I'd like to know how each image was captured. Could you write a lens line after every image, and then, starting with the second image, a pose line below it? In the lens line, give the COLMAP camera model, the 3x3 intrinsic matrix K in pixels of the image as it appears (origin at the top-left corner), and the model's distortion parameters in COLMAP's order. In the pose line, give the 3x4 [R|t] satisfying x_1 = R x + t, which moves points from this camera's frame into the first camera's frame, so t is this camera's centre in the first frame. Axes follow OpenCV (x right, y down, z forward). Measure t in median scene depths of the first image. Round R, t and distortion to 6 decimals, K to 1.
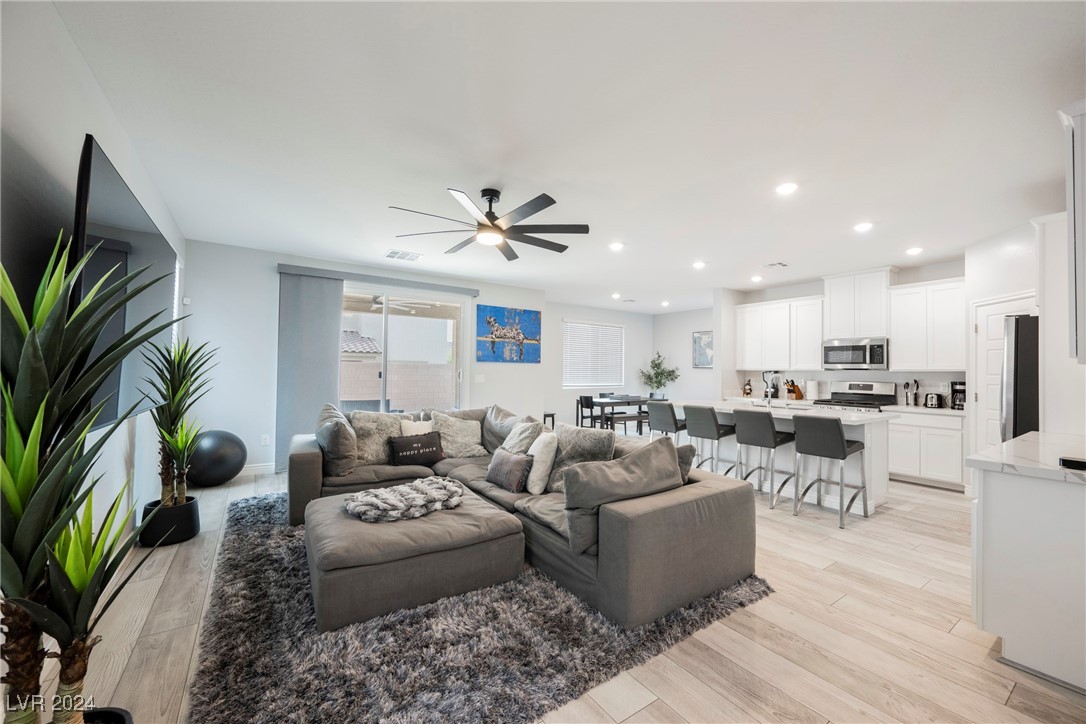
lens RADIAL K [[422.5, 0, 542.5], [0, 422.5, 361.5], [0, 0, 1]] dist [-0.001451, -0.000126]
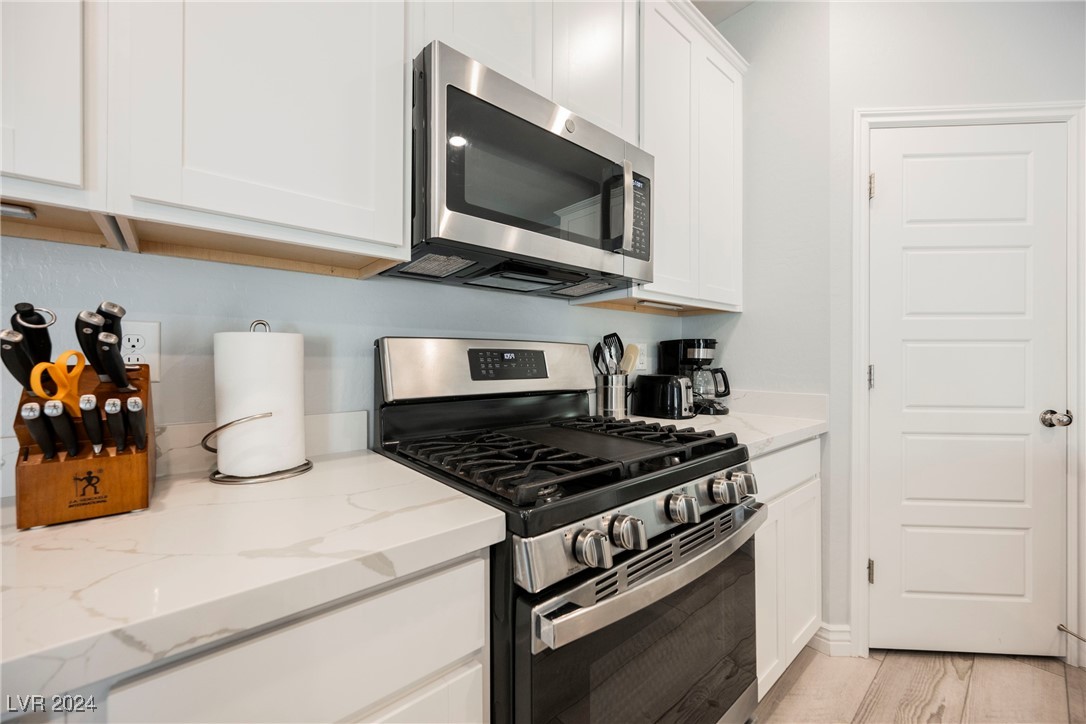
lens RADIAL K [[422.5, 0, 542.5], [0, 422.5, 361.5], [0, 0, 1]] dist [-0.001451, -0.000126]
pose [[-0.115354, -0.017693, 0.993167, 0.542279], [-0.024098, 0.999597, 0.015009, 0.056375], [-0.993032, -0.022202, -0.115734, 1.020846]]
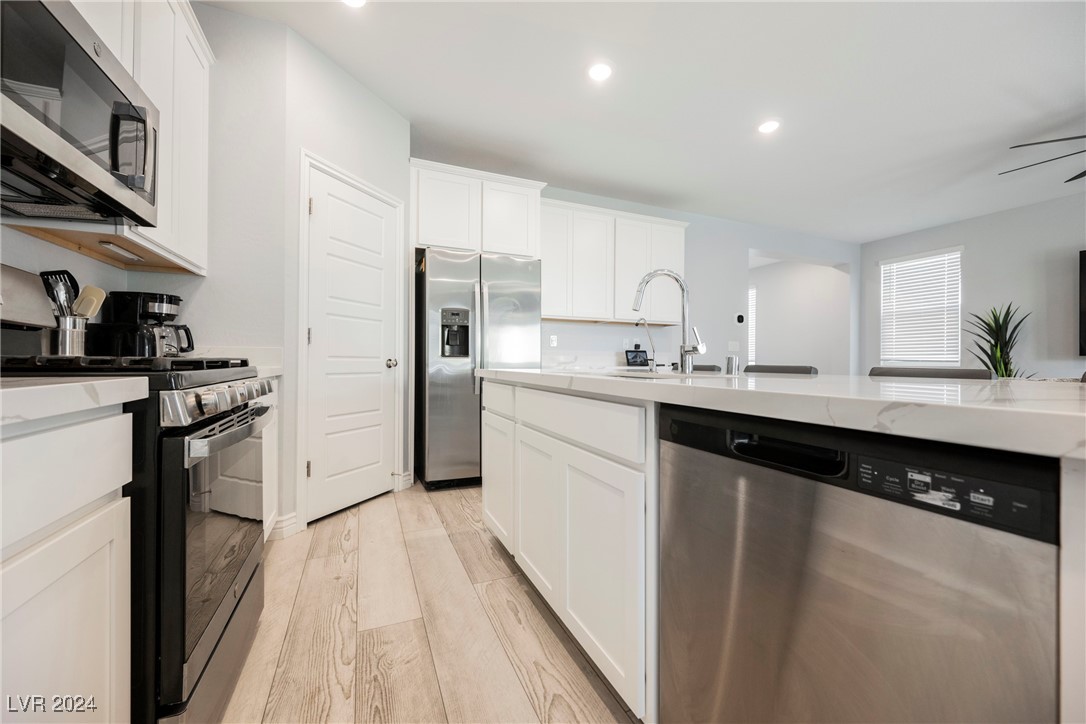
lens RADIAL K [[427.0, 0, 544.5], [0, 427.0, 360.4], [0, 0, 1]] dist [-0.001320, -0.000207]
pose [[-0.982161, -0.021824, 0.186771, 0.493816], [-0.026641, 0.999373, -0.023317, 0.092600], [-0.186145, -0.027877, -0.982127, 1.134577]]
